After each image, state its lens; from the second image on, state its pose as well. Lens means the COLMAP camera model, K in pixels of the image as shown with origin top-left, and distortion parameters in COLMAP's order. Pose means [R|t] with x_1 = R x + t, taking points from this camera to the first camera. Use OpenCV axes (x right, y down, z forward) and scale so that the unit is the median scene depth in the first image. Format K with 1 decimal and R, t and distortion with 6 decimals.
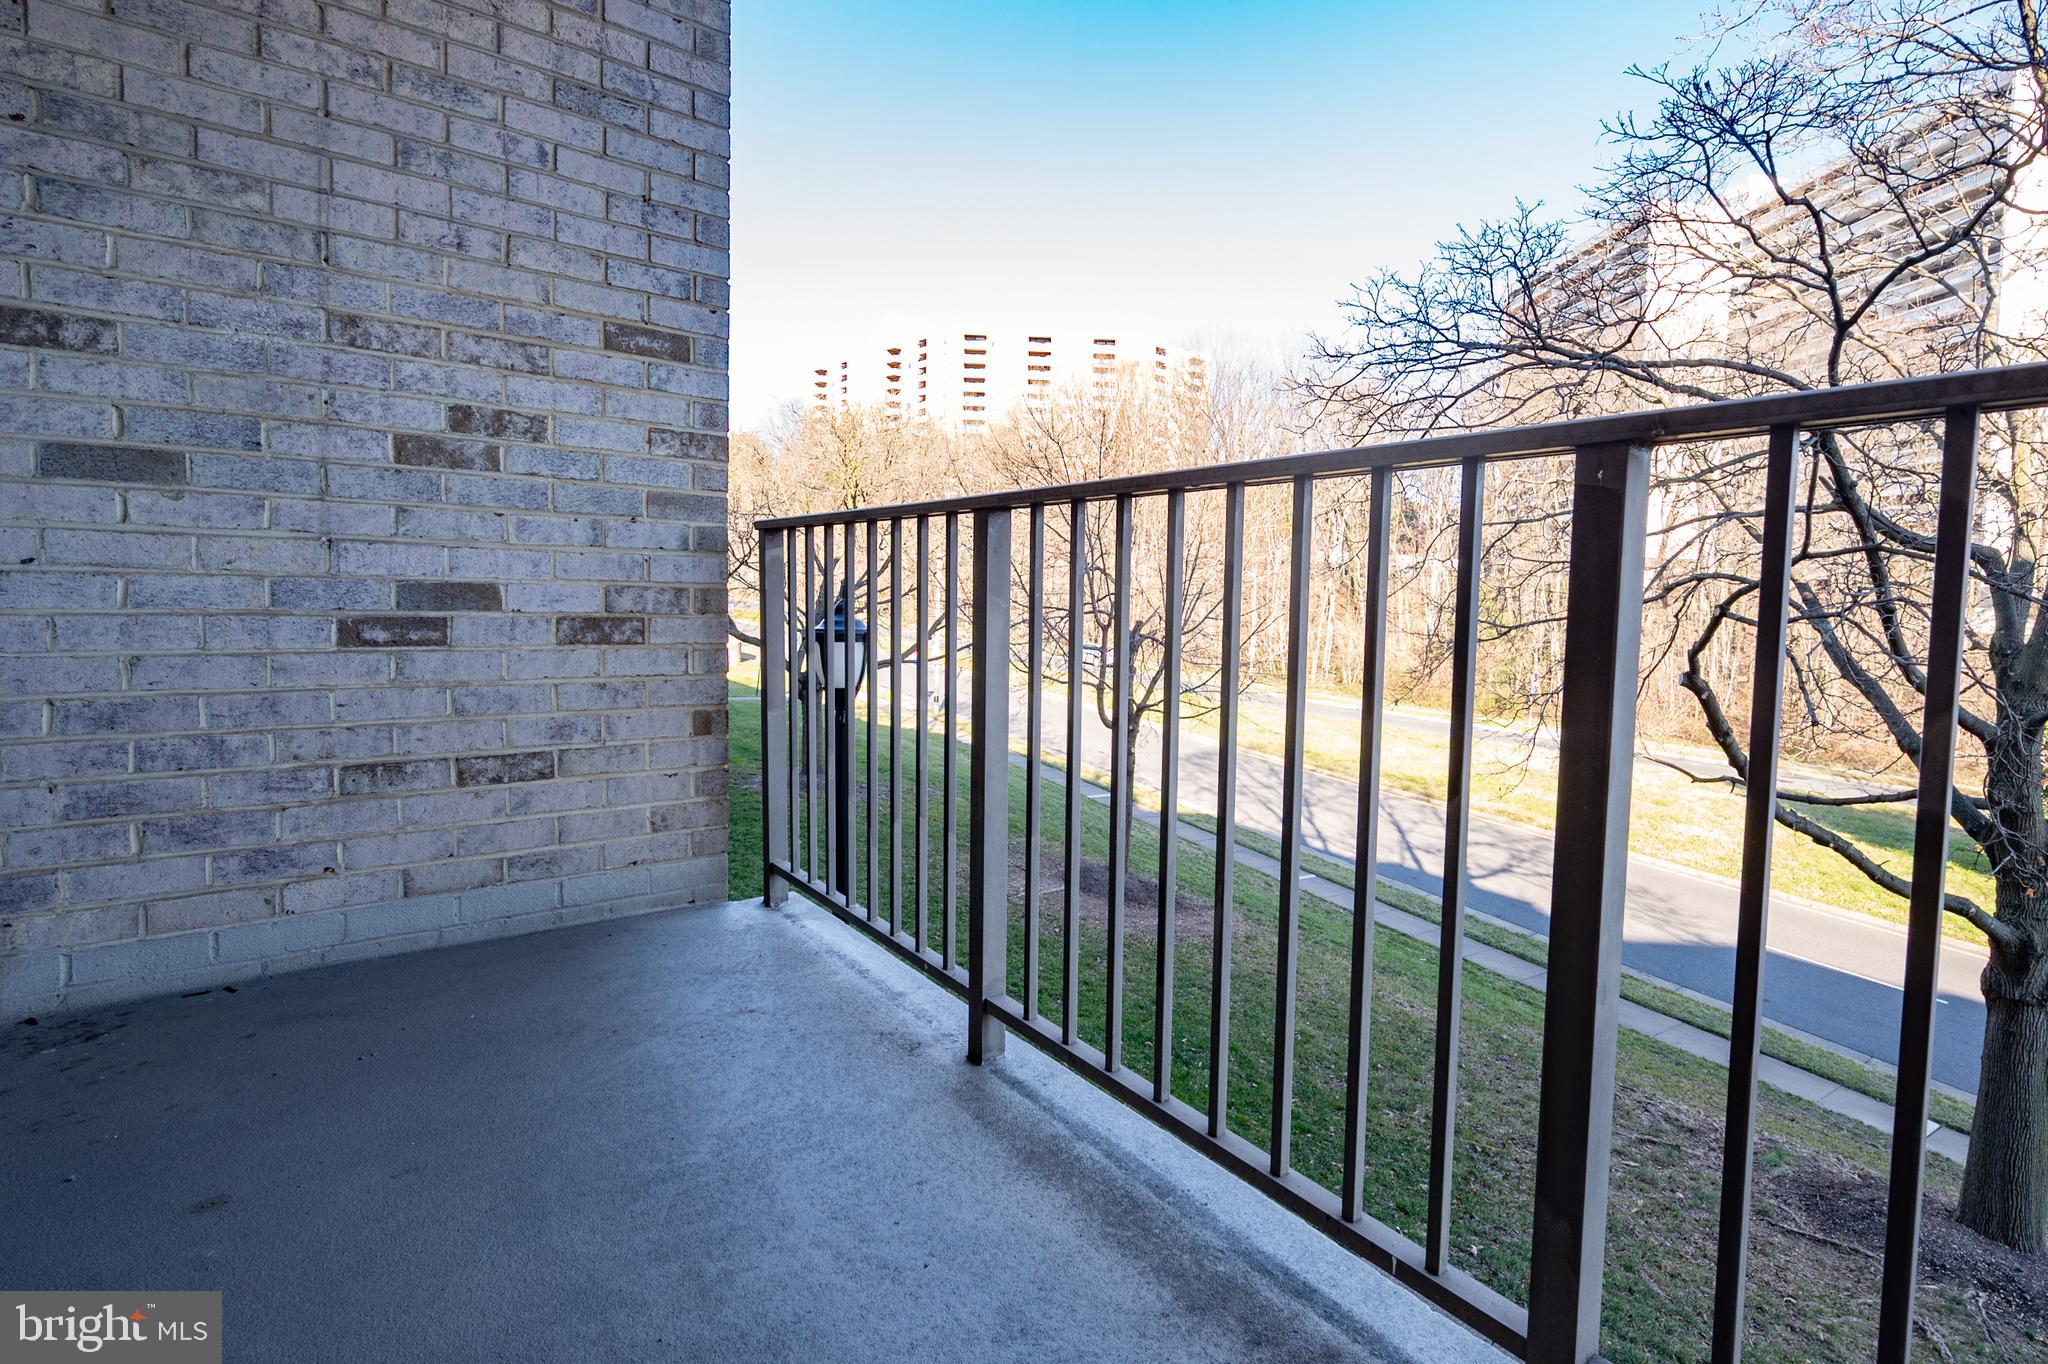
lens RADIAL K [[908.5, 0, 1075.9], [0, 908.5, 687.4], [0, 0, 1]] dist [-0.000726, 0.000228]
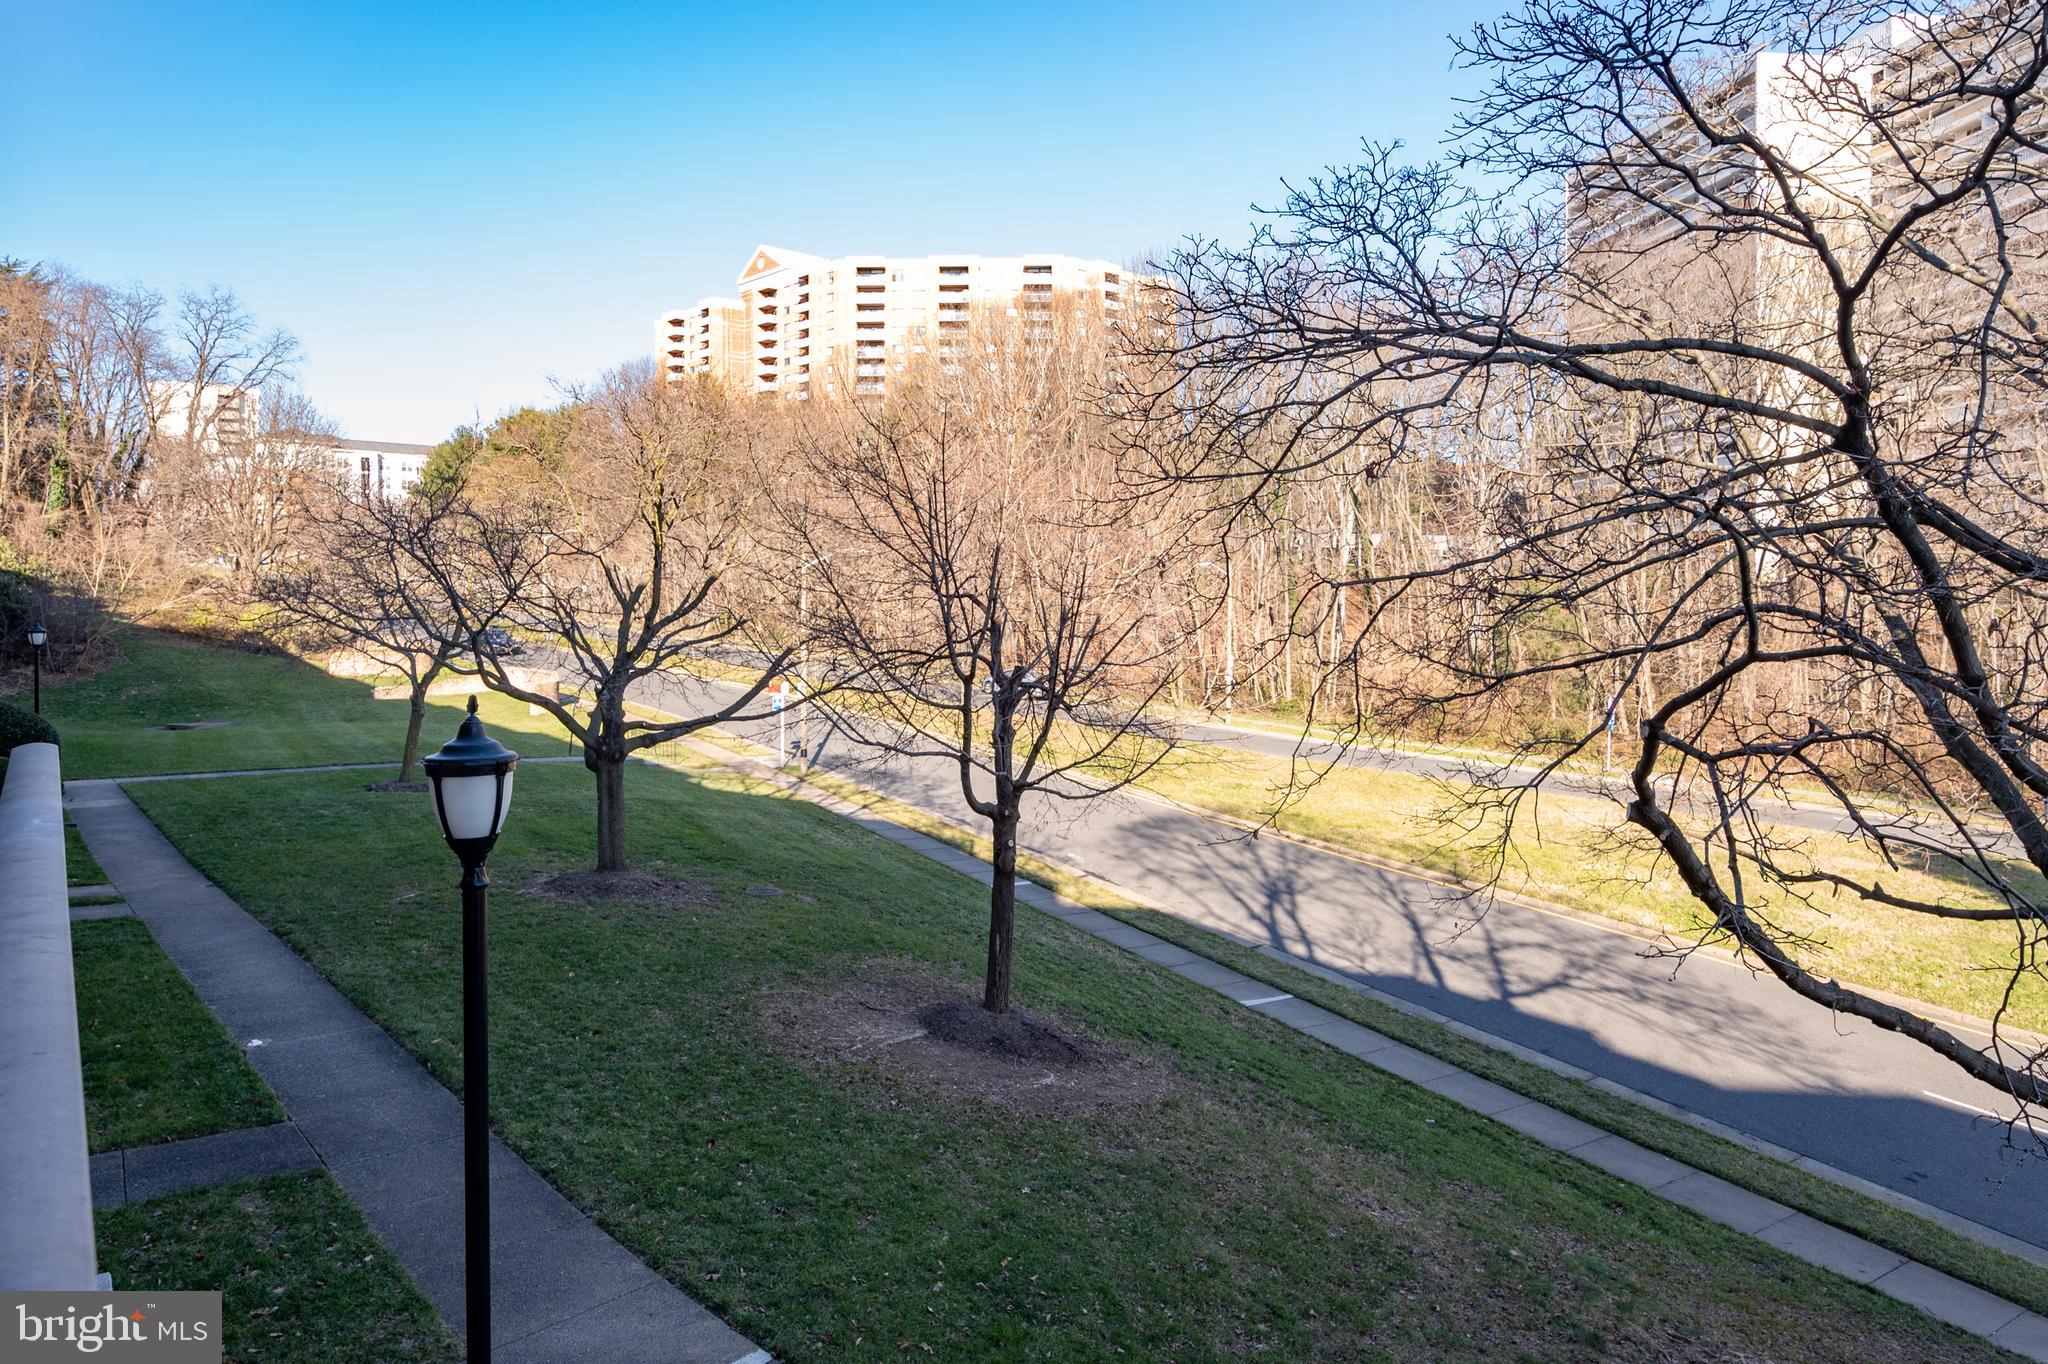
lens RADIAL K [[1194.7, 0, 971.7], [0, 1194.7, 672.8], [0, 0, 1]] dist [-0.001614, 0.001316]
pose [[0.998658, -0.026034, -0.044779, 0.132796], [0.024413, 0.999040, -0.036362, -0.059287], [0.045683, 0.035220, 0.998335, 0.041619]]
